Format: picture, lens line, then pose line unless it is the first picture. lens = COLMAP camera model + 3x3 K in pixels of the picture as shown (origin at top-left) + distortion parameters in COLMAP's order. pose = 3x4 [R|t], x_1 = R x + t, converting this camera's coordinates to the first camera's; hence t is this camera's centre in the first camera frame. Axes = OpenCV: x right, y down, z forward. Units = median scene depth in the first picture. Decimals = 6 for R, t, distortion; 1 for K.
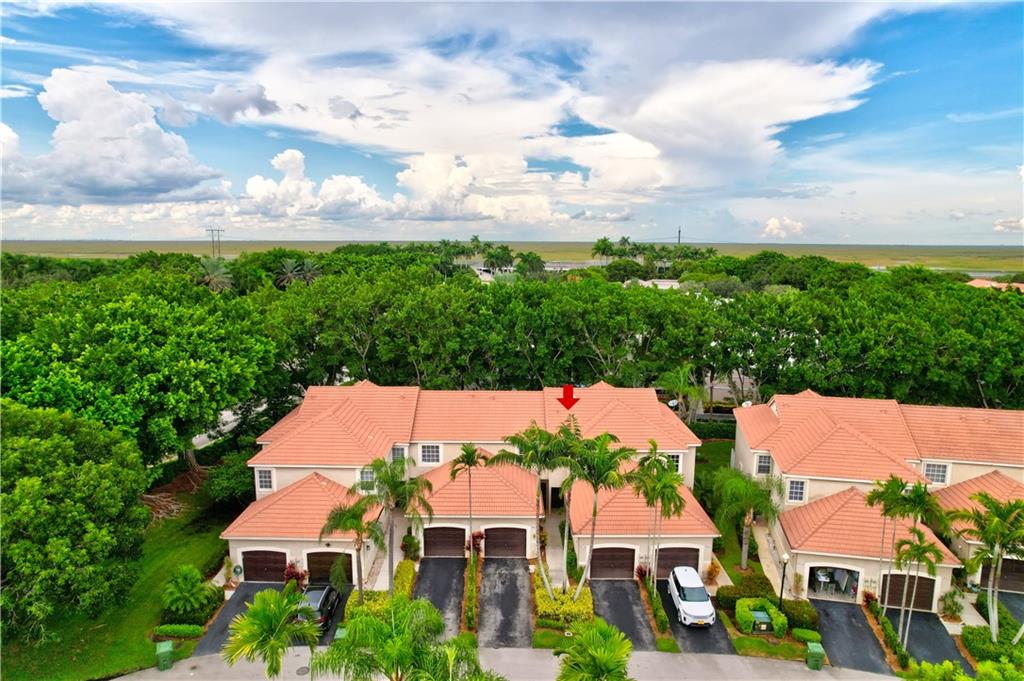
lens RADIAL K [[670.8, 0, 510.8], [0, 670.8, 344.4], [0, 0, 1]] dist [-0.070789, 0.061935]
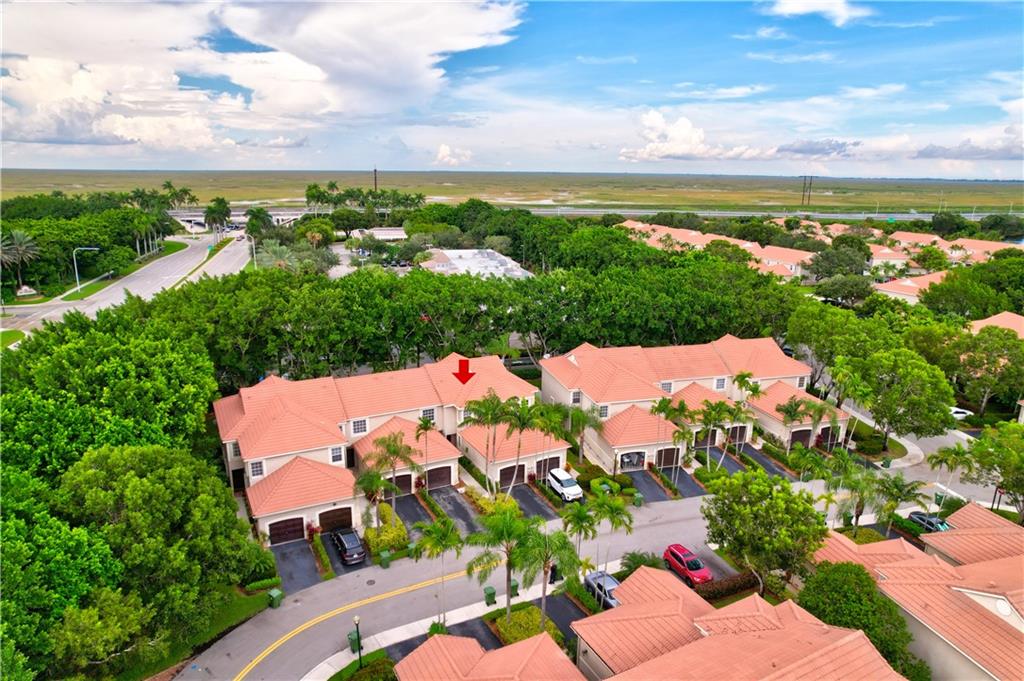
lens RADIAL K [[670.8, 0, 510.5], [0, 670.8, 344.0], [0, 0, 1]] dist [-0.070789, 0.061935]
pose [[0.885828, -0.117646, 0.448852, -0.363792], [0.066498, 0.989526, 0.128122, -0.126343], [-0.459224, -0.083646, 0.884374, -0.256318]]
